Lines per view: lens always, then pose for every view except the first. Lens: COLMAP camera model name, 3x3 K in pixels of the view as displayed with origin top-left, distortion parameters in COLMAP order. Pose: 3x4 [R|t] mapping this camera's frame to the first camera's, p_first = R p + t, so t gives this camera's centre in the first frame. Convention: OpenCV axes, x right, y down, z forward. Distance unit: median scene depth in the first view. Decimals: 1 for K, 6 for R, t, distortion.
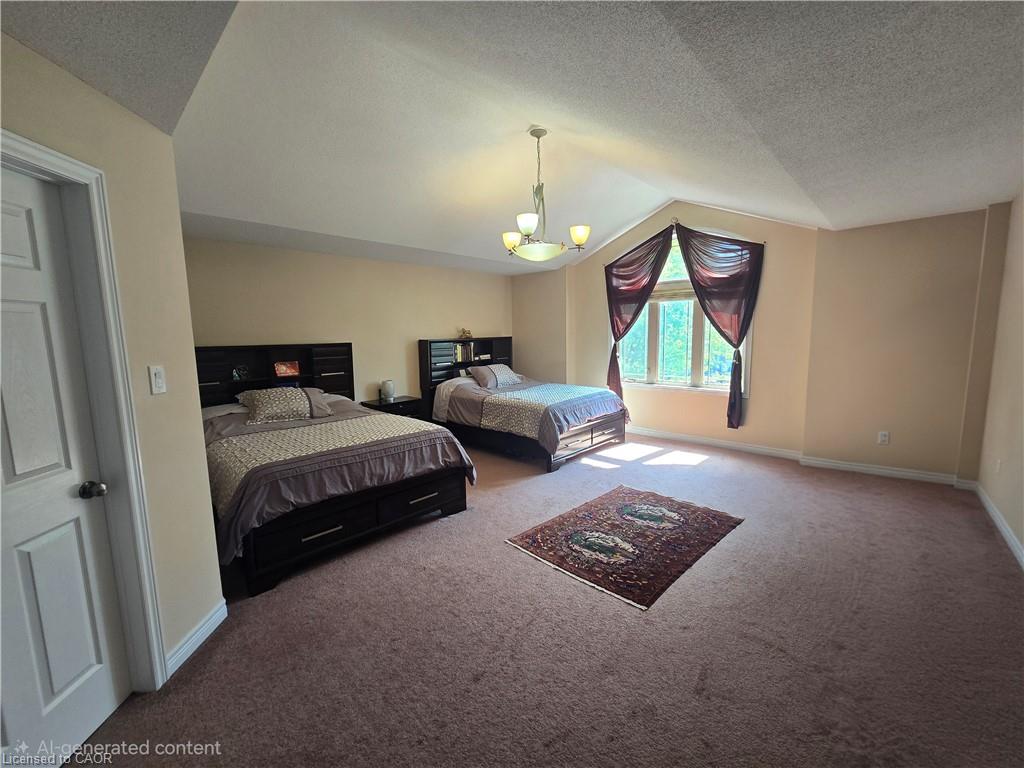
lens RADIAL K [[425.5, 0, 503.5], [0, 425.5, 386.9], [0, 0, 1]] dist [-0.001364, -0.000032]
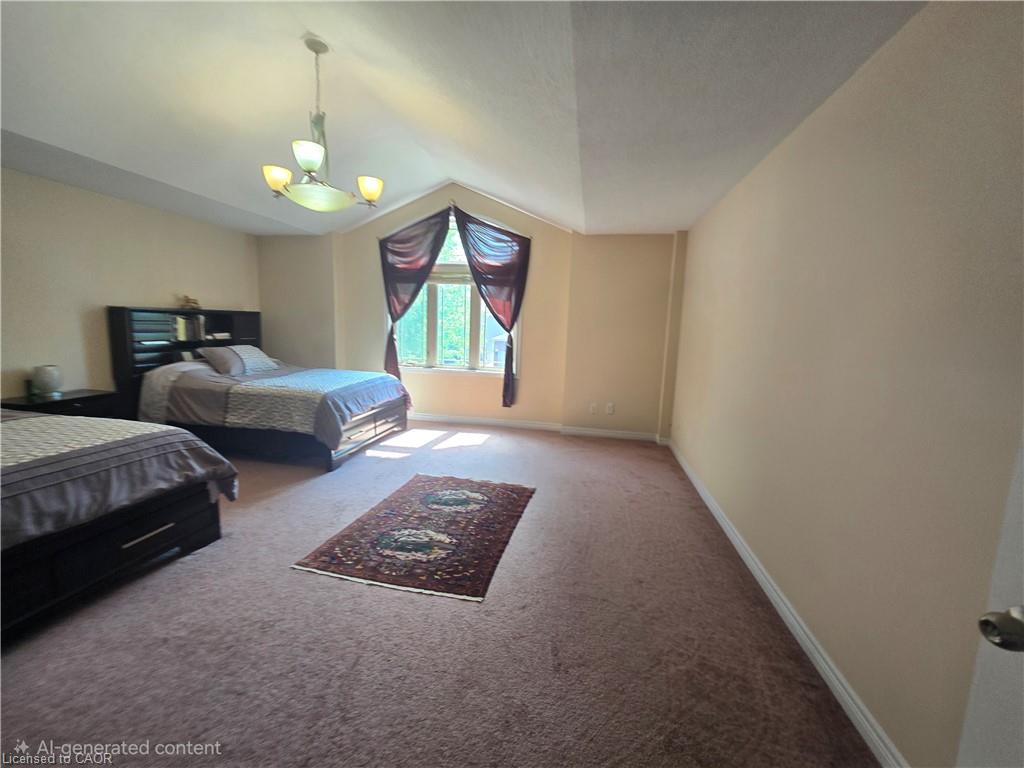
lens RADIAL K [[425.5, 0, 503.5], [0, 425.5, 386.9], [0, 0, 1]] dist [-0.001364, -0.000032]
pose [[0.833319, -0.031473, 0.551896, -0.074868], [0.021014, 0.999460, 0.025267, 0.021579], [-0.552393, -0.009458, 0.833530, 0.124285]]
